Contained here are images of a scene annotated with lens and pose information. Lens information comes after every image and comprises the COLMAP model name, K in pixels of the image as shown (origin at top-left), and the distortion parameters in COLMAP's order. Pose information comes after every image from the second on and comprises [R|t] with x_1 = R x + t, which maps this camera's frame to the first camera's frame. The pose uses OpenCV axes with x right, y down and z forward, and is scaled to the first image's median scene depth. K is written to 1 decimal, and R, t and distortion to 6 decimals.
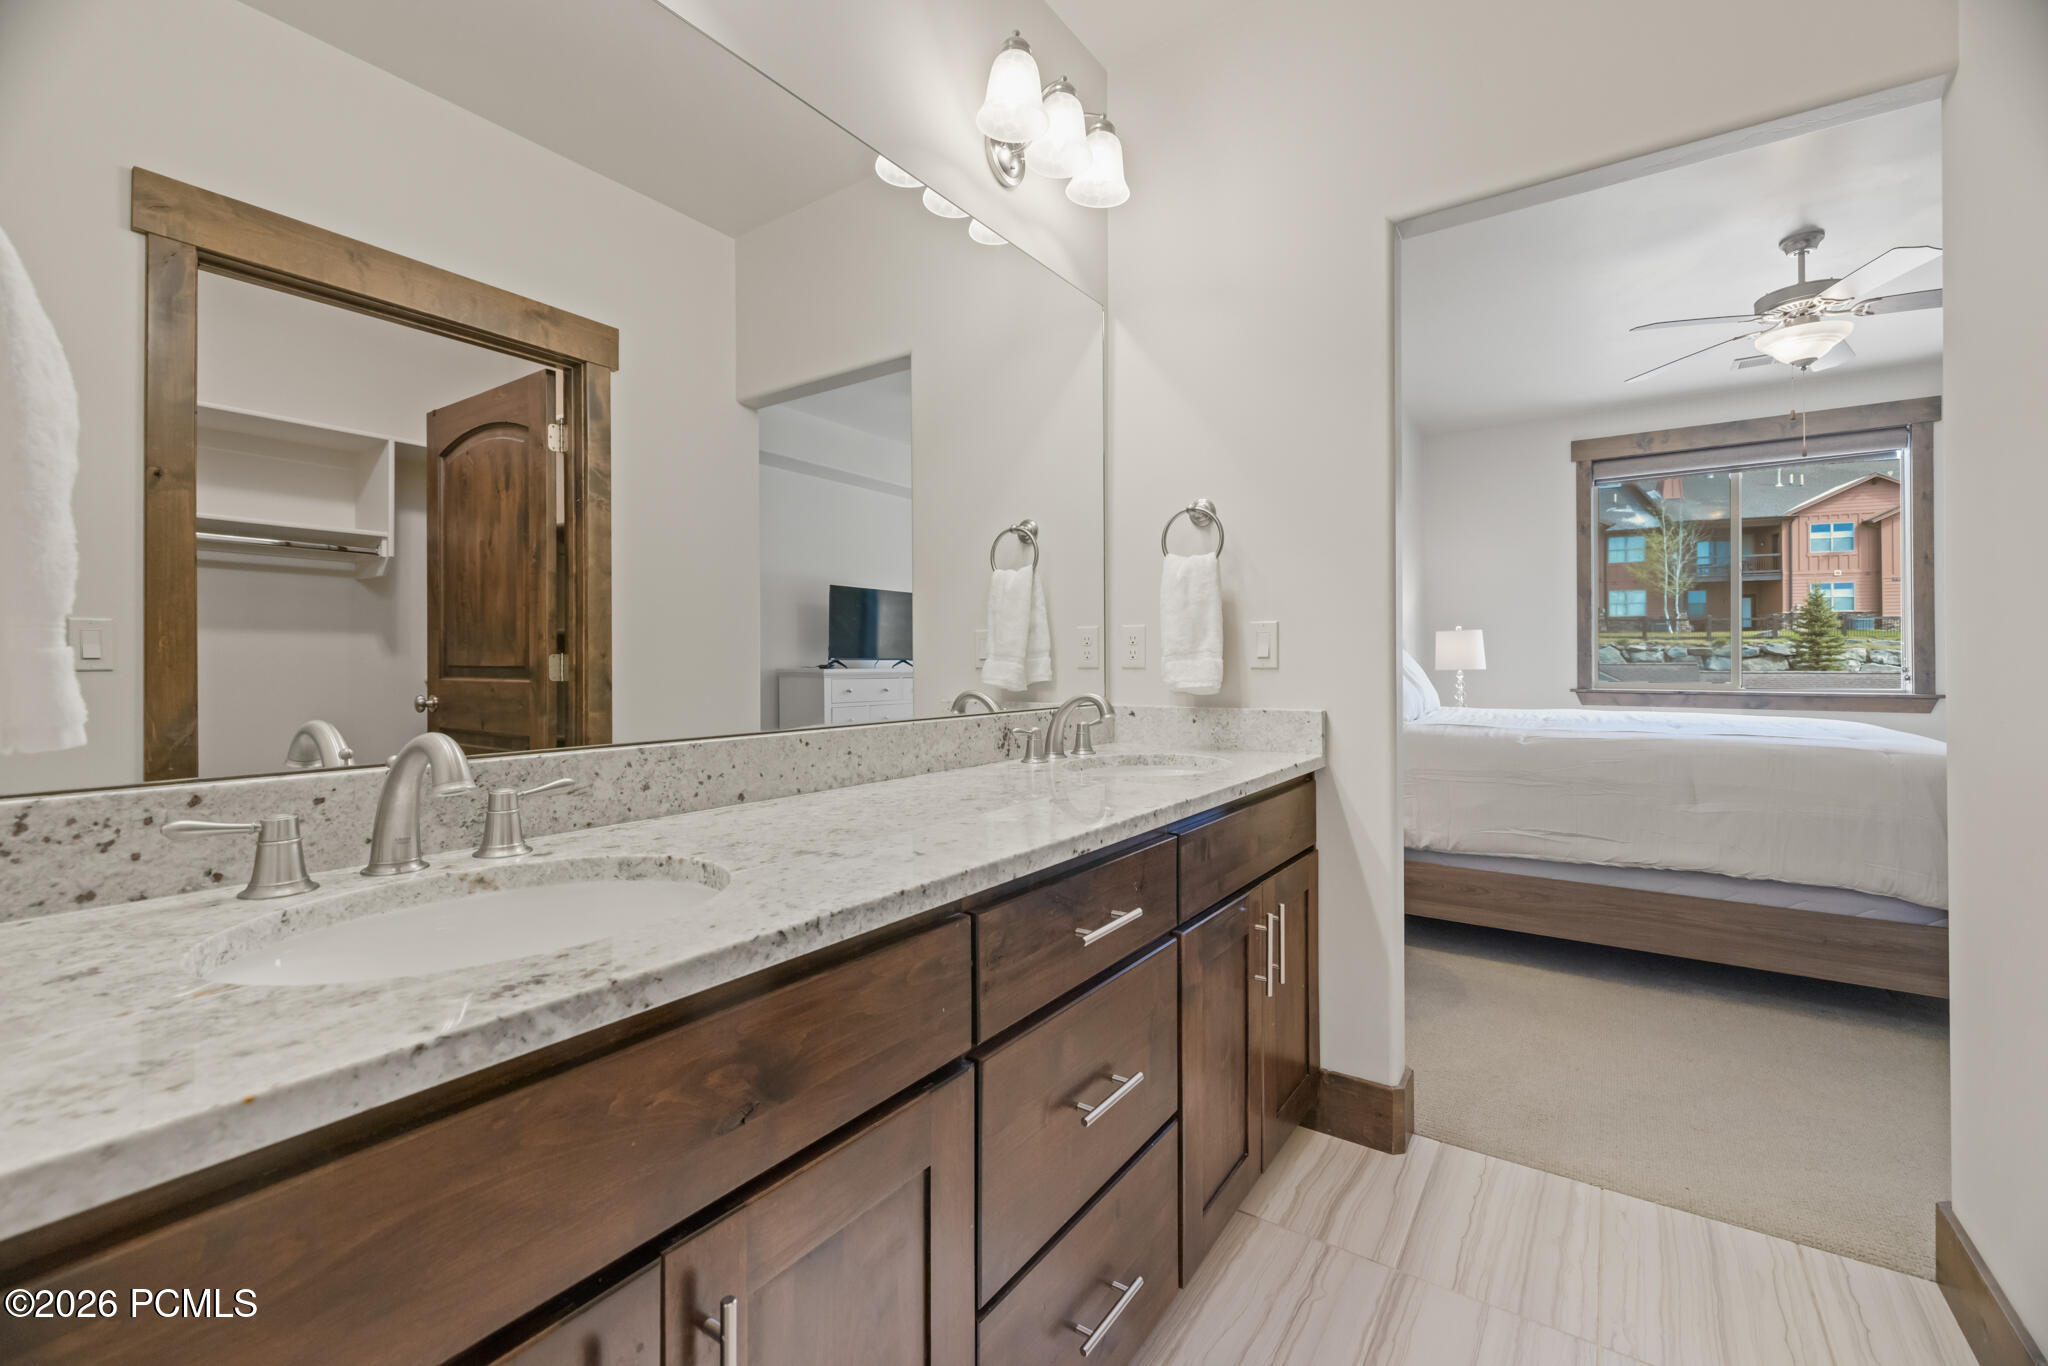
lens RADIAL K [[863.0, 0, 1019.0], [0, 863.0, 653.0], [0, 0, 1]] dist [0.000764, -0.000244]
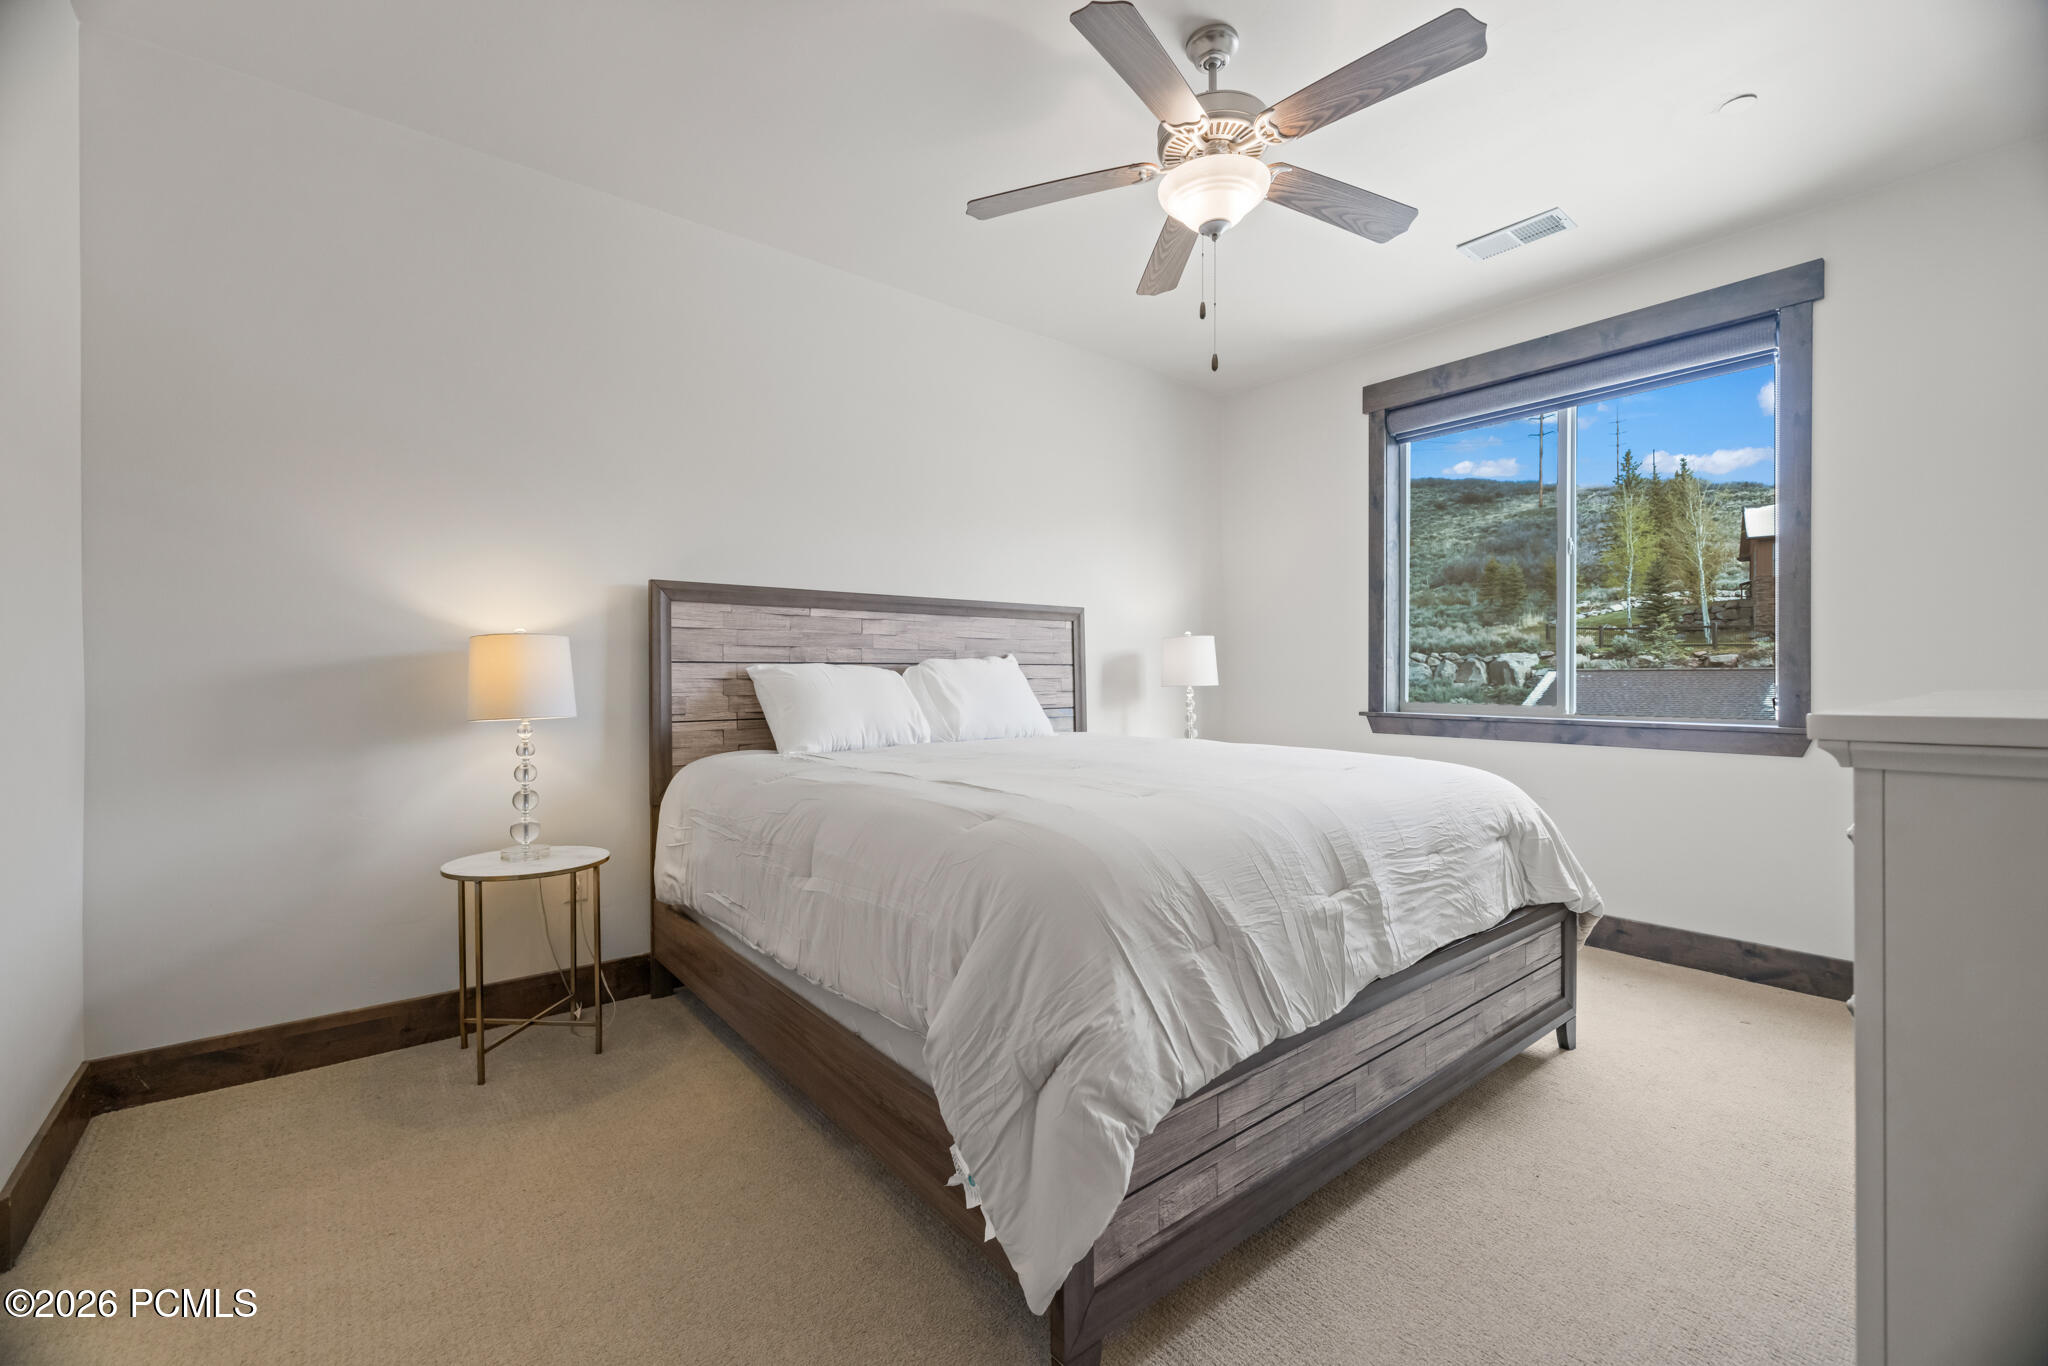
lens RADIAL K [[863.0, 0, 1015.6], [0, 863.0, 675.0], [0, 0, 1]] dist [0.000764, -0.000244]
pose [[0.960742, -0.000111, -0.277443, 1.138279], [0.002537, 0.999962, 0.008386, 0.003292], [0.277431, -0.008760, 0.960706, 0.372213]]
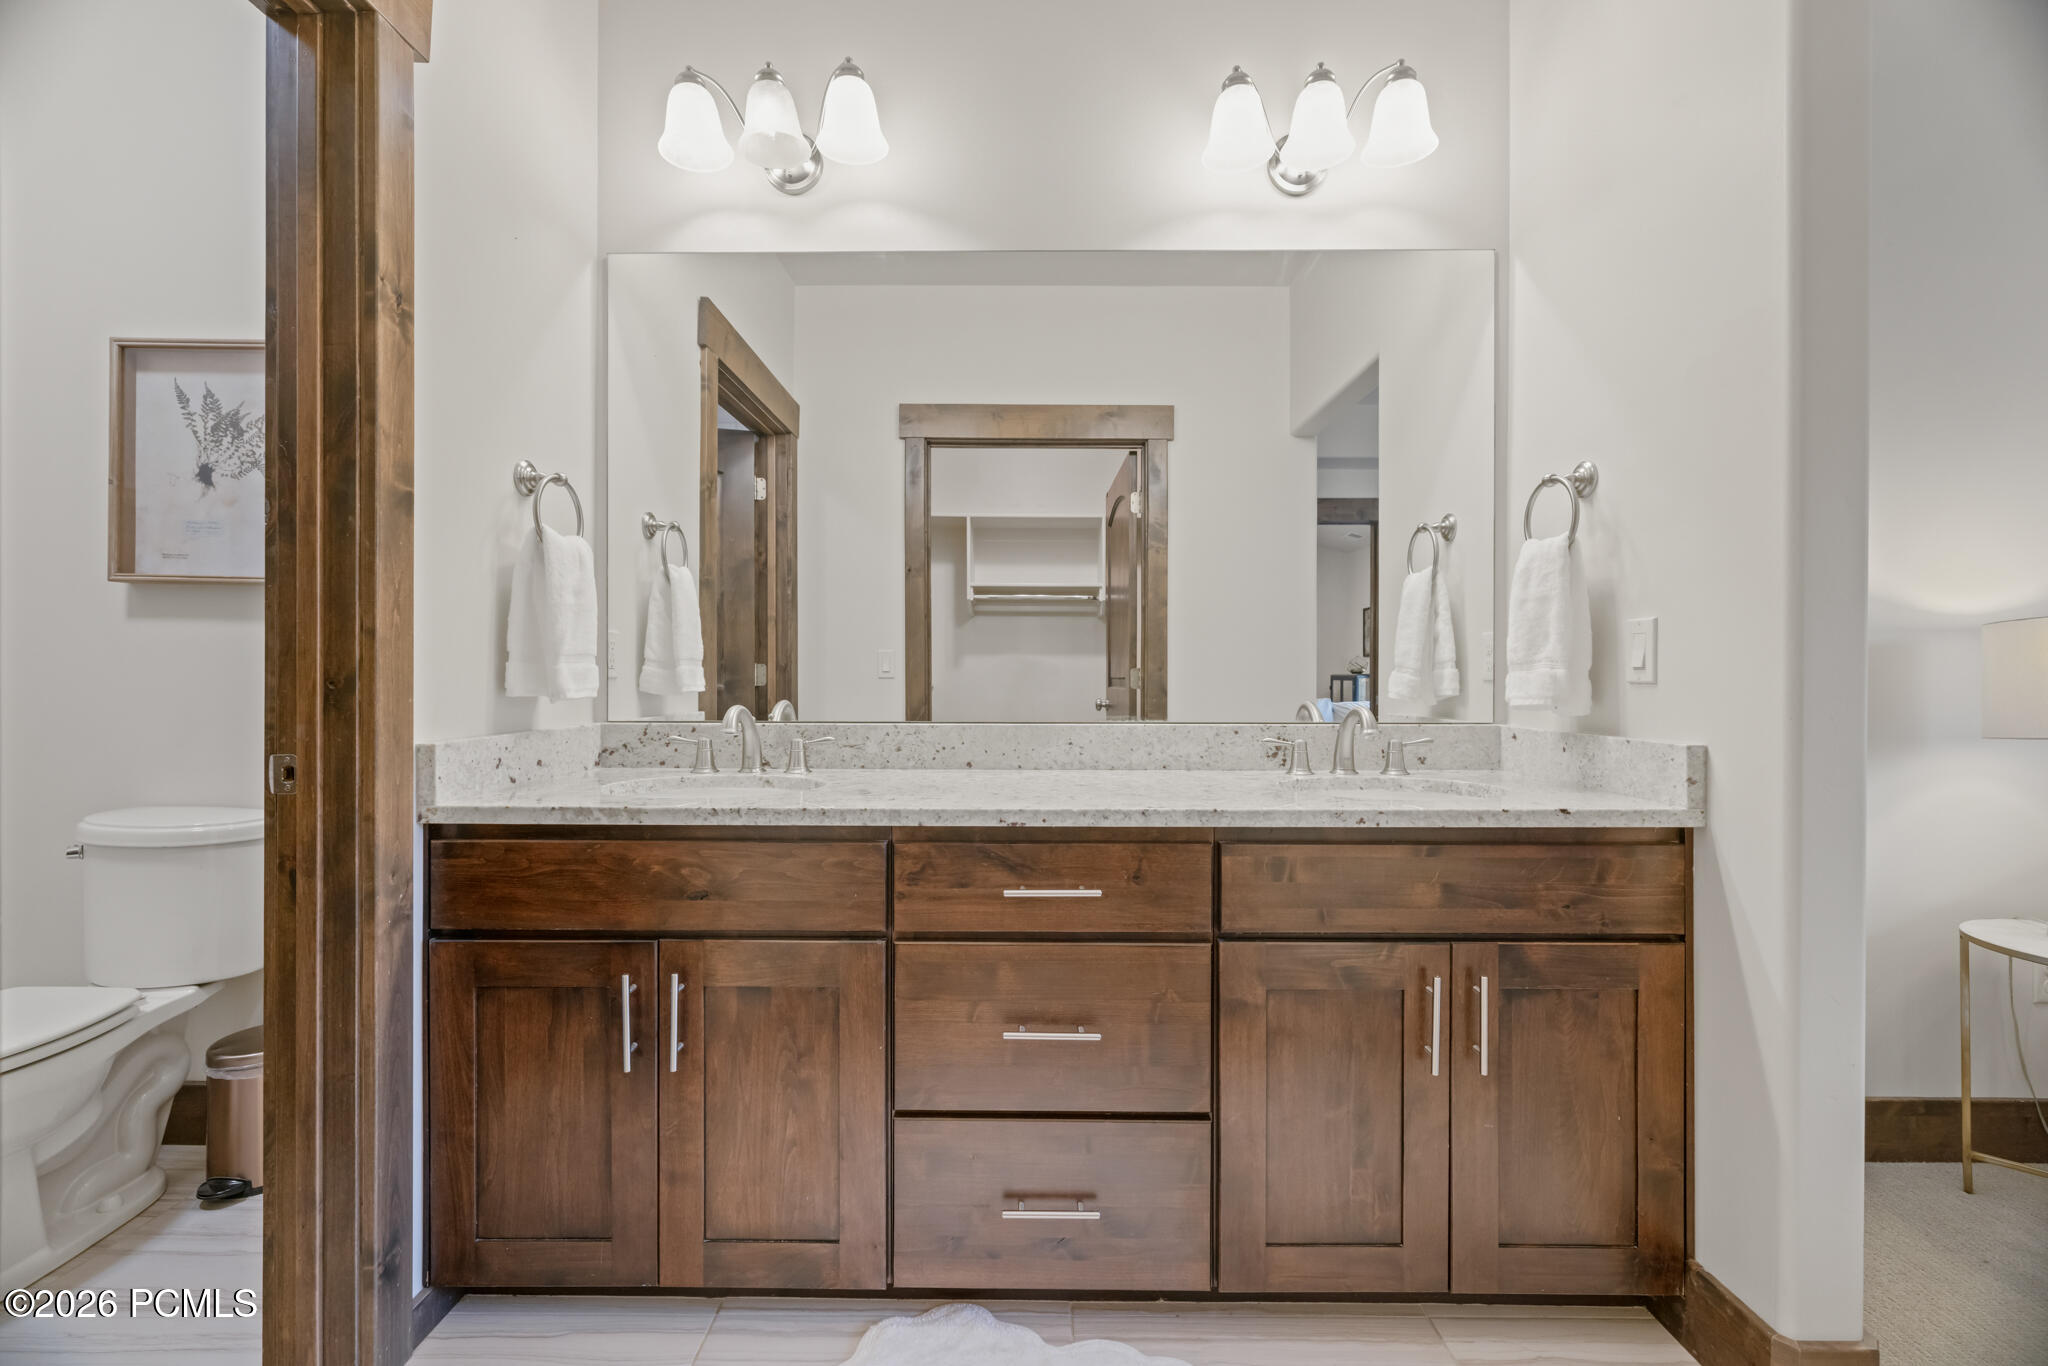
lens RADIAL K [[863.0, 0, 1030.3], [0, 863.0, 674.1], [0, 0, 1]] dist [0.000764, -0.000244]
pose [[0.567312, 0.002361, -0.823500, 0.447953], [0.005025, 0.999967, 0.006329, 0.002554], [0.823488, -0.007729, 0.567281, 0.125143]]
